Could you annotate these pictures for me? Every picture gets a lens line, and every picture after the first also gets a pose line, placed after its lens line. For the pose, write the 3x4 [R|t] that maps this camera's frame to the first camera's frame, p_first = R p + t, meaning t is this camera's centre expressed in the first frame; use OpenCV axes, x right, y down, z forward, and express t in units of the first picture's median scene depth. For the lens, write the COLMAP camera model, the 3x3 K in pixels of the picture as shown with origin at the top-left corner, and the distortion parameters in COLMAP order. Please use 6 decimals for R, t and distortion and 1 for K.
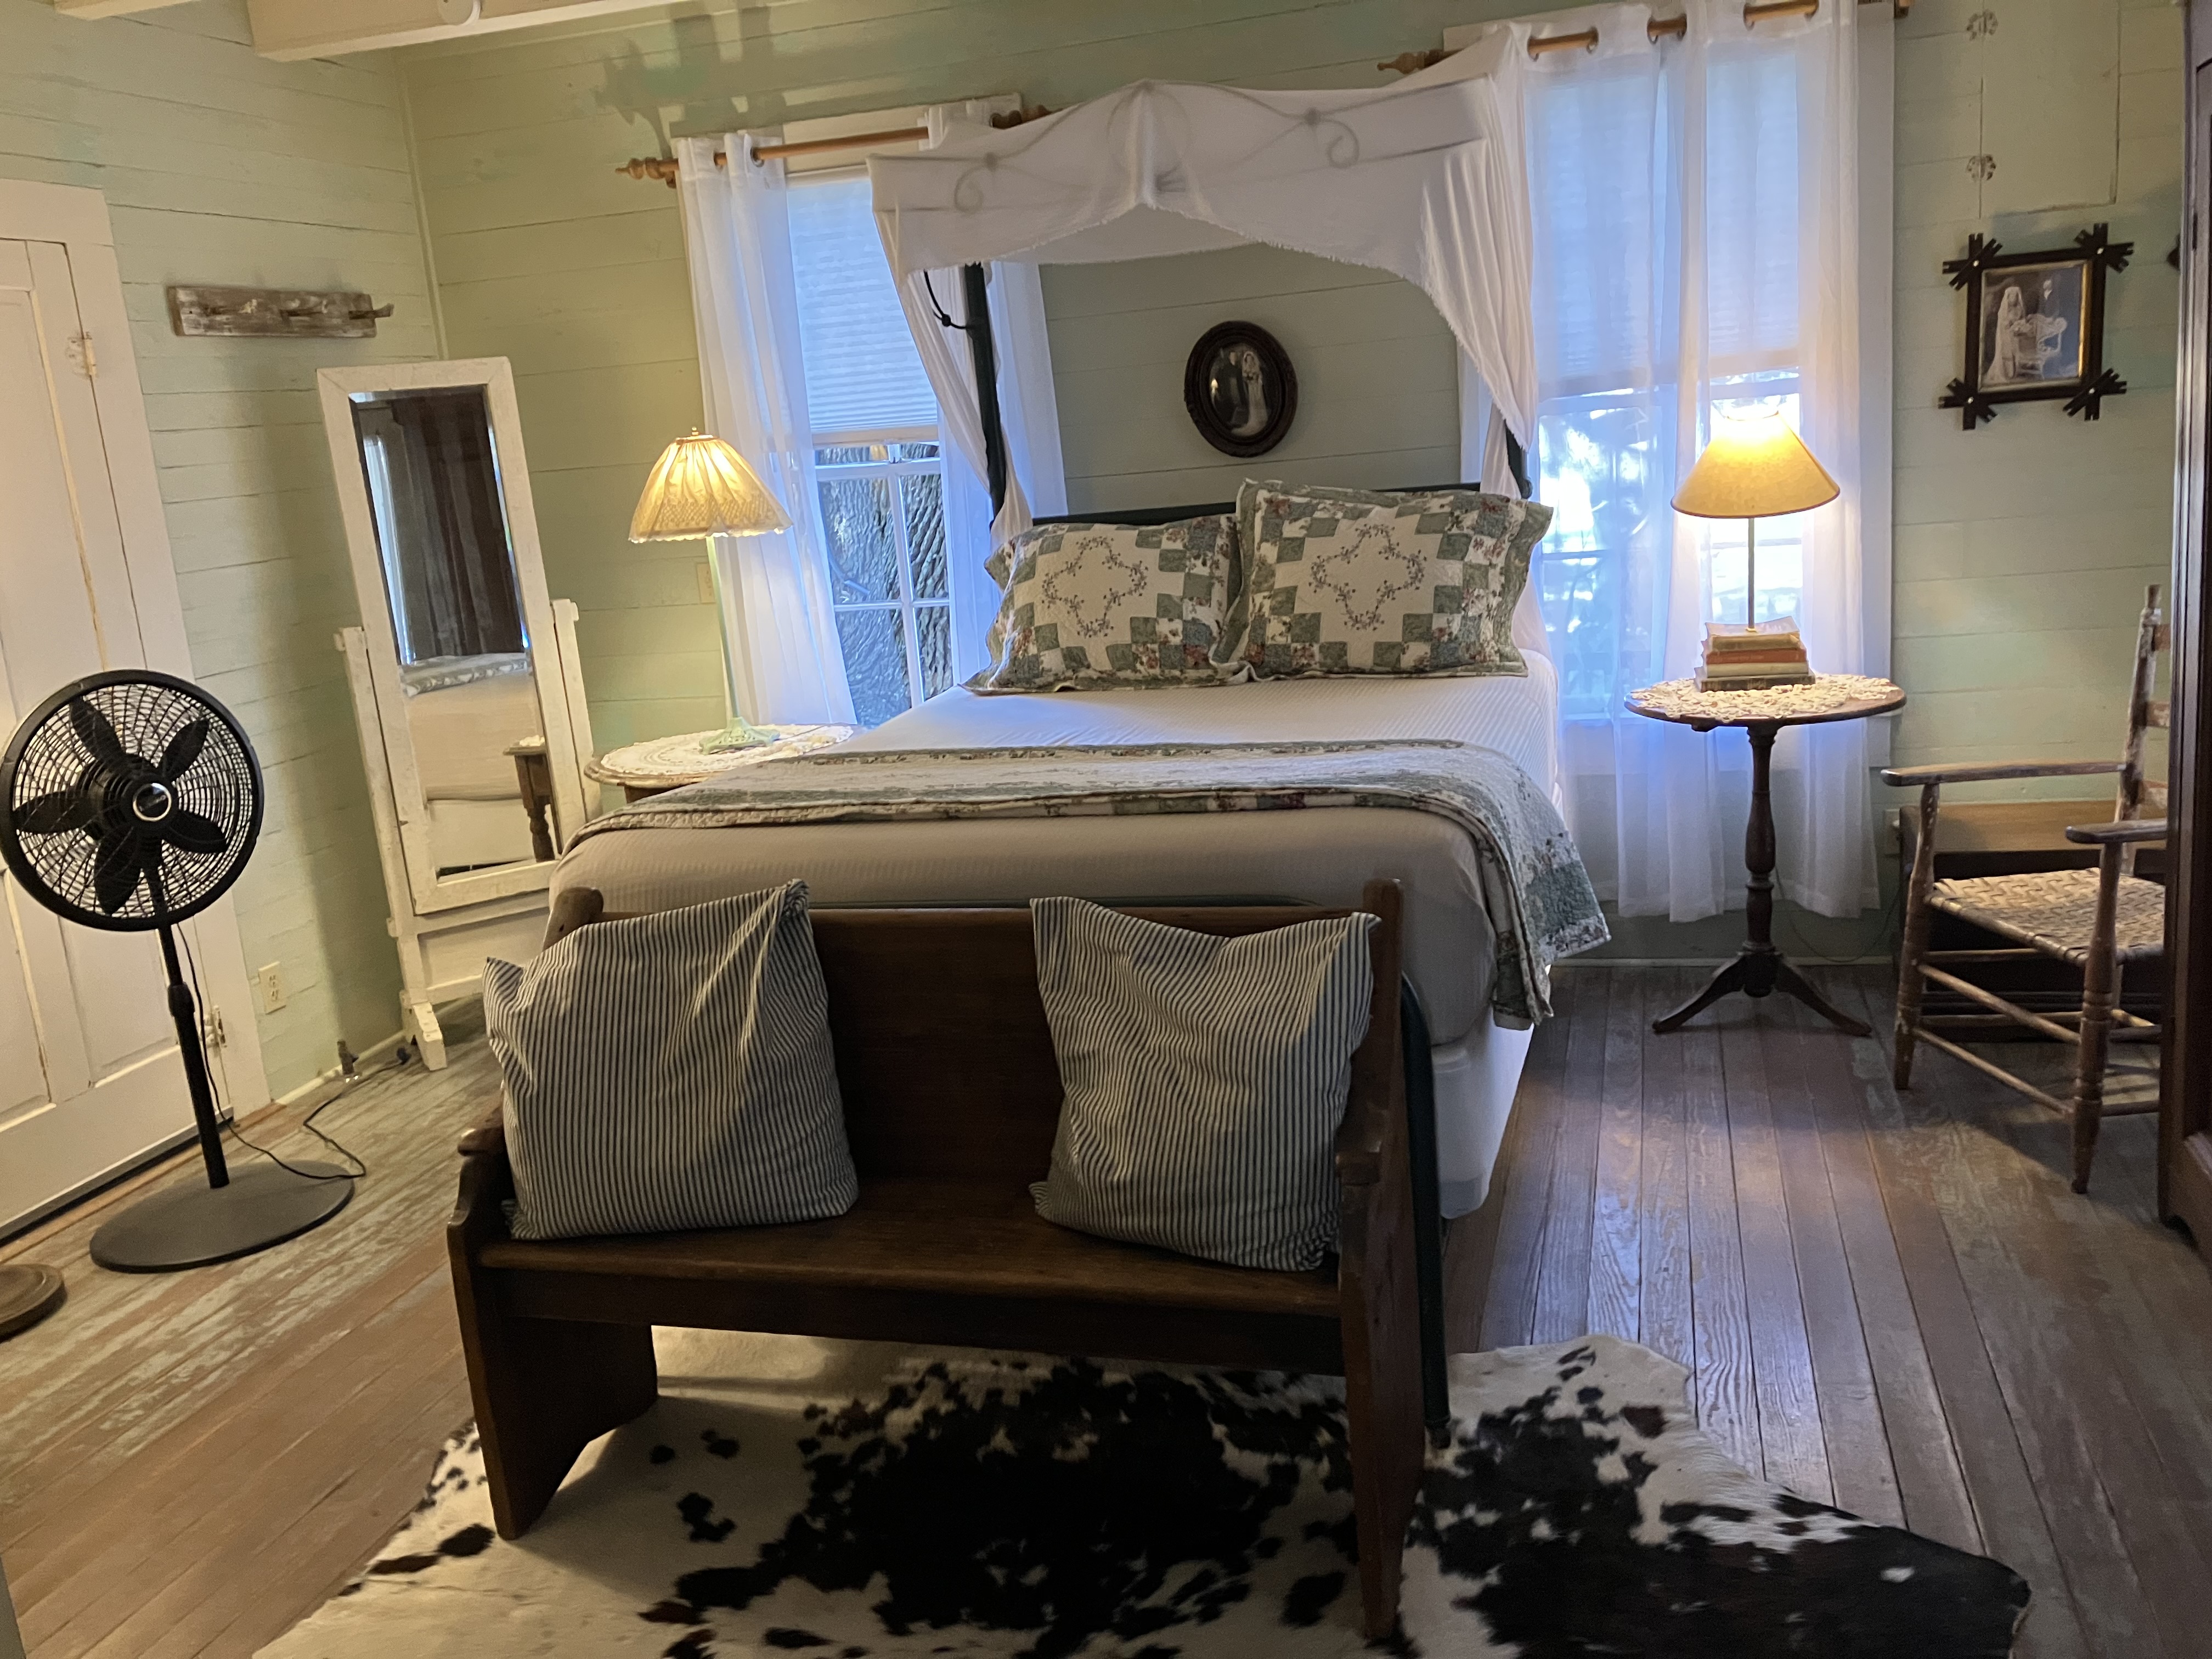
lens RADIAL K [[1819.4, 0, 1107.2], [0, 1819.4, 833.8], [0, 0, 1]] dist [0.007324, 0.003932]
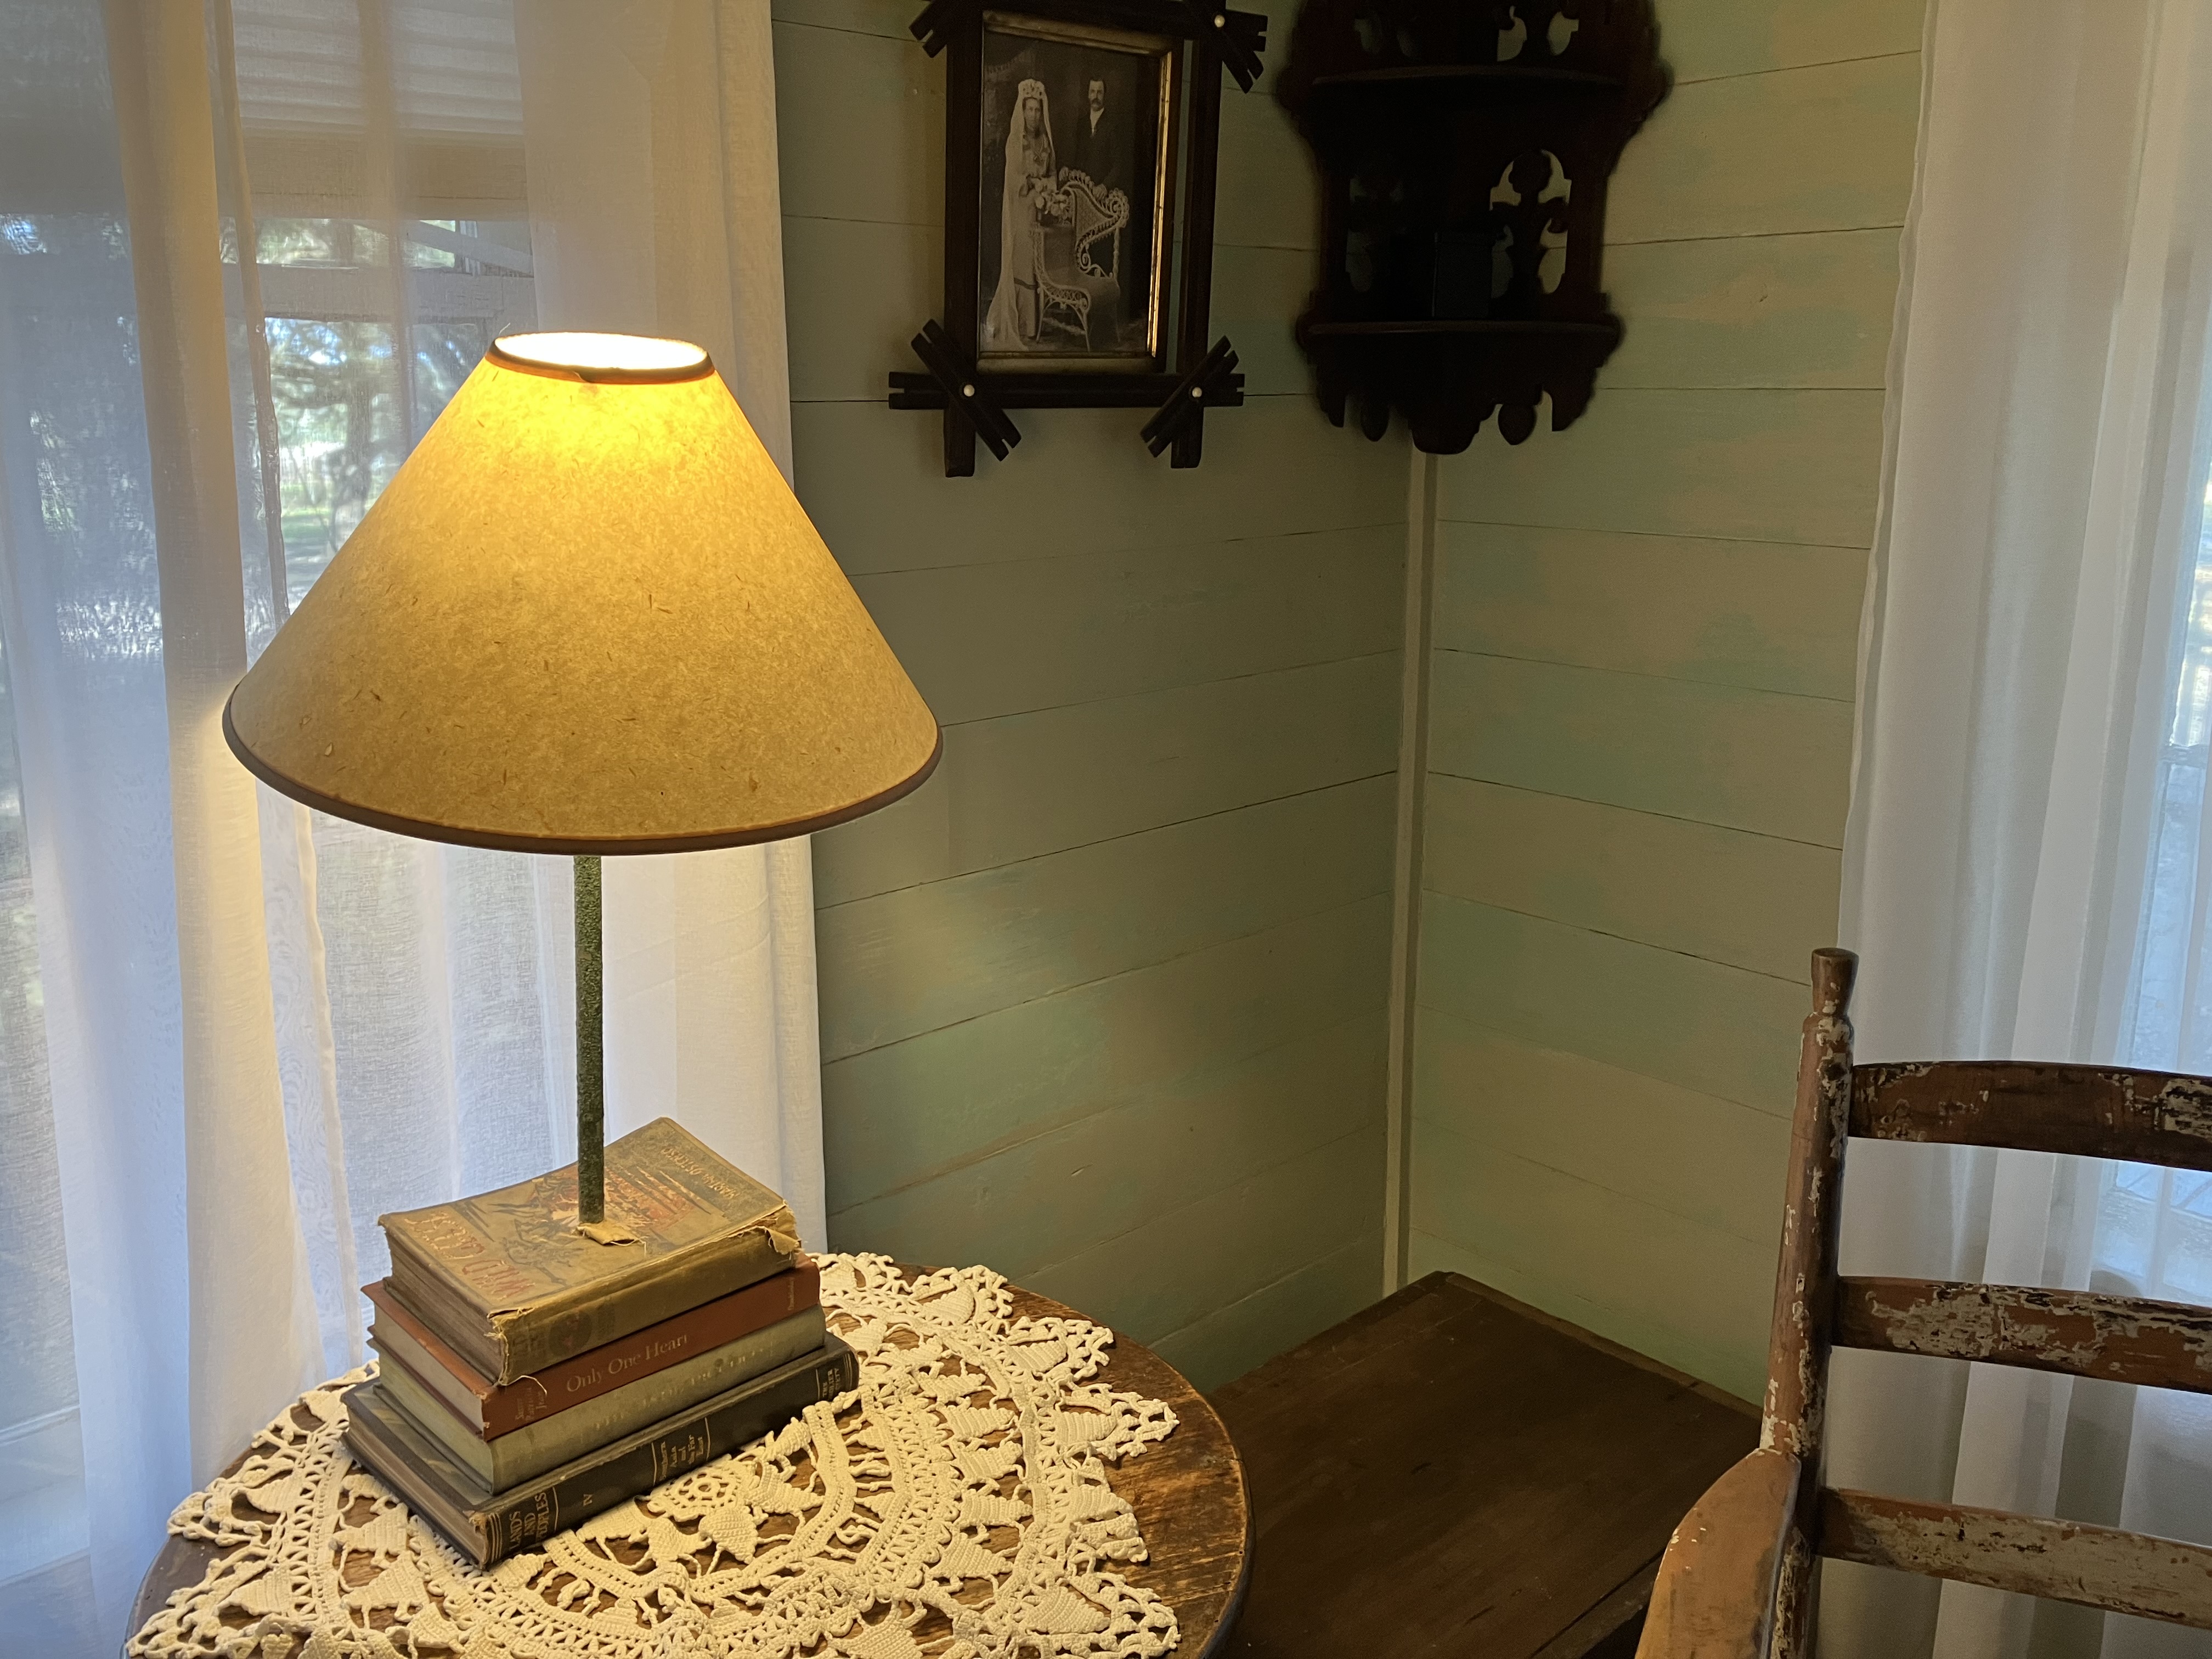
lens RADIAL K [[1819.4, 0, 1105.7], [0, 1819.4, 832.4], [0, 0, 1]] dist [0.007324, 0.003932]
pose [[0.493981, -0.121979, 0.860874, 0.180813], [0.140978, 0.988245, 0.059132, -0.173581], [-0.857967, 0.092155, 0.505371, 0.819754]]
